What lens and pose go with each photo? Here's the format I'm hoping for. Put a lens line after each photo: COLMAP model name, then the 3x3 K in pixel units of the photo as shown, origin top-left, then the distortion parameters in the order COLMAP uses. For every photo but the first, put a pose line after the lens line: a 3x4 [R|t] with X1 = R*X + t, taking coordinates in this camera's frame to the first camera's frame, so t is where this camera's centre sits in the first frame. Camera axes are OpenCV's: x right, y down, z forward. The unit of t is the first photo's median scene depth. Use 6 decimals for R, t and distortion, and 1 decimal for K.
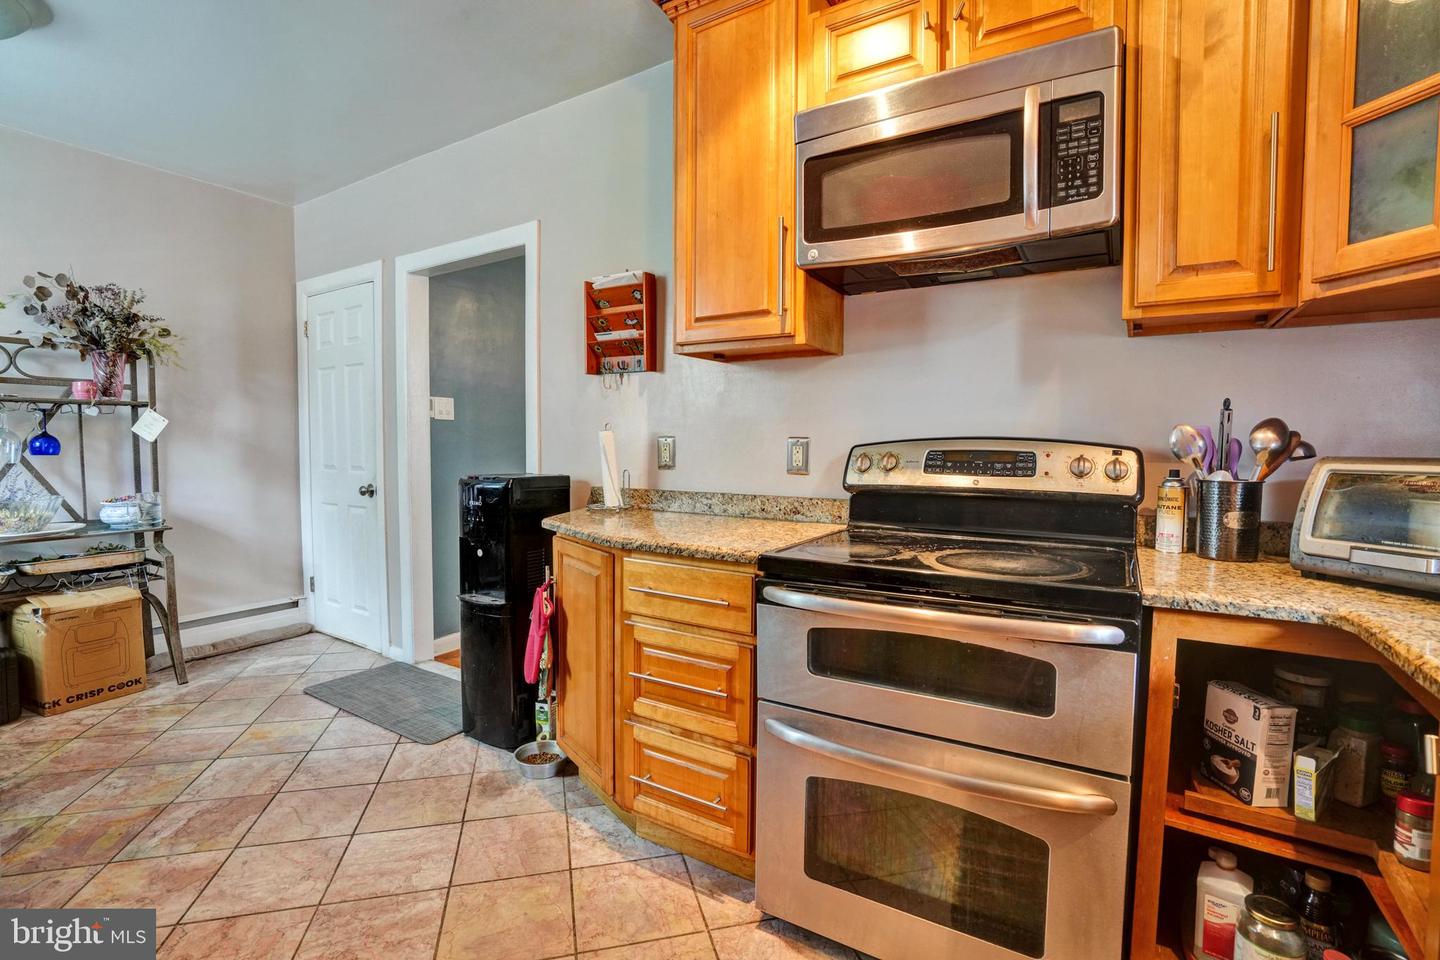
lens RADIAL K [[663.5, 0, 720.0], [0, 663.5, 480.0], [0, 0, 1]] dist [-0.070811, 0.030858]
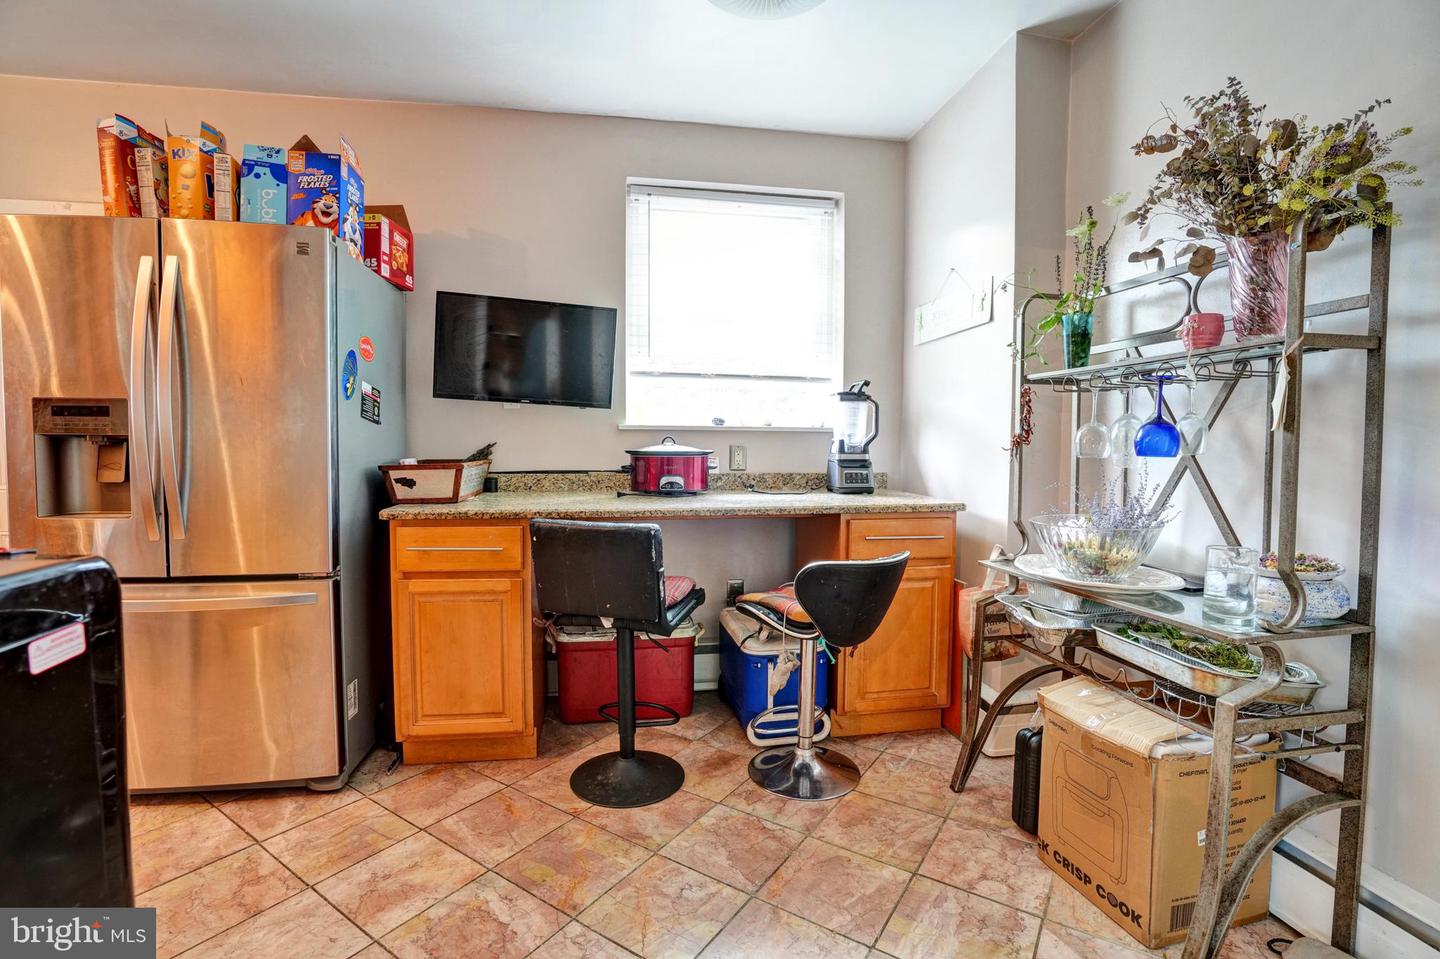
lens RADIAL K [[663.5, 0, 720.0], [0, 663.5, 479.5], [0, 0, 1]] dist [-0.070811, 0.030858]
pose [[-0.757966, 0.027988, -0.651693, -0.420605], [-0.043402, 0.994701, 0.093198, -0.058138], [0.650848, 0.098926, -0.752735, 1.305331]]
